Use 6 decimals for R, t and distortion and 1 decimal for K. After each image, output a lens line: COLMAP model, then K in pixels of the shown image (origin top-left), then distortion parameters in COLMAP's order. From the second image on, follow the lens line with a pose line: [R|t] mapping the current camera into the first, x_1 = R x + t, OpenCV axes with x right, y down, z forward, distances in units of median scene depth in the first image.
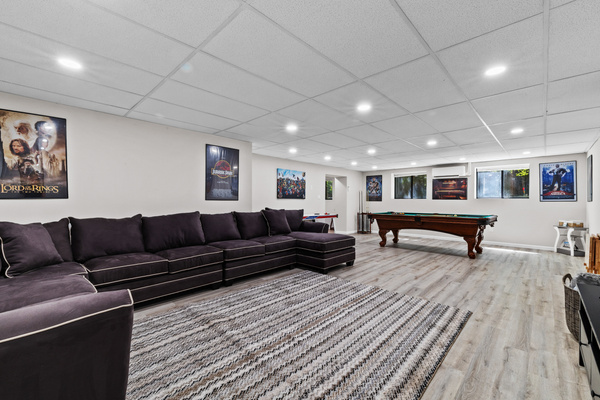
lens RADIAL K [[251.3, 0, 305.9], [0, 251.3, 202.7], [0, 0, 1]] dist [0.008653, -0.000395]
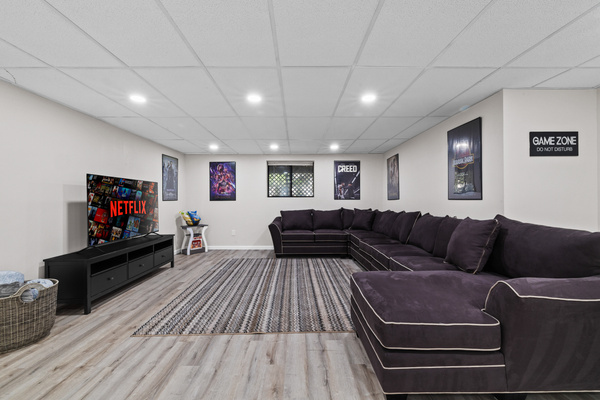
lens RADIAL K [[251.3, 0, 294.4], [0, 251.3, 199.2], [0, 0, 1]] dist [0.008653, -0.000395]
pose [[-0.729147, -0.002611, -0.684352, 0.345025], [-0.001995, 0.999997, -0.001690, -0.006245], [0.684354, 0.000133, -0.729150, 0.814188]]
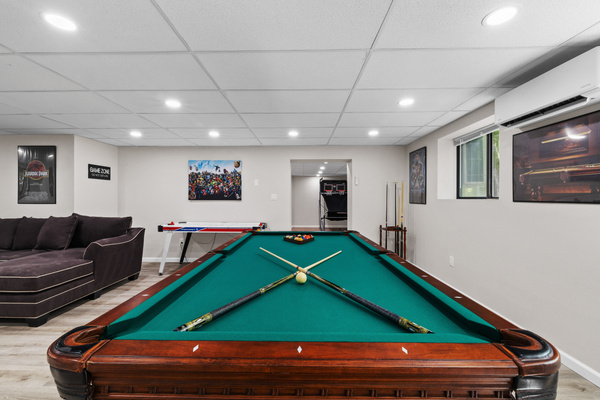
lens RADIAL K [[251.3, 0, 301.4], [0, 251.3, 198.0], [0, 0, 1]] dist [0.008653, -0.000395]
pose [[0.670104, -0.005169, -0.742249, 0.684637], [-0.002711, 0.999952, -0.009410, -0.016701], [0.742262, 0.008318, 0.670058, 0.748163]]
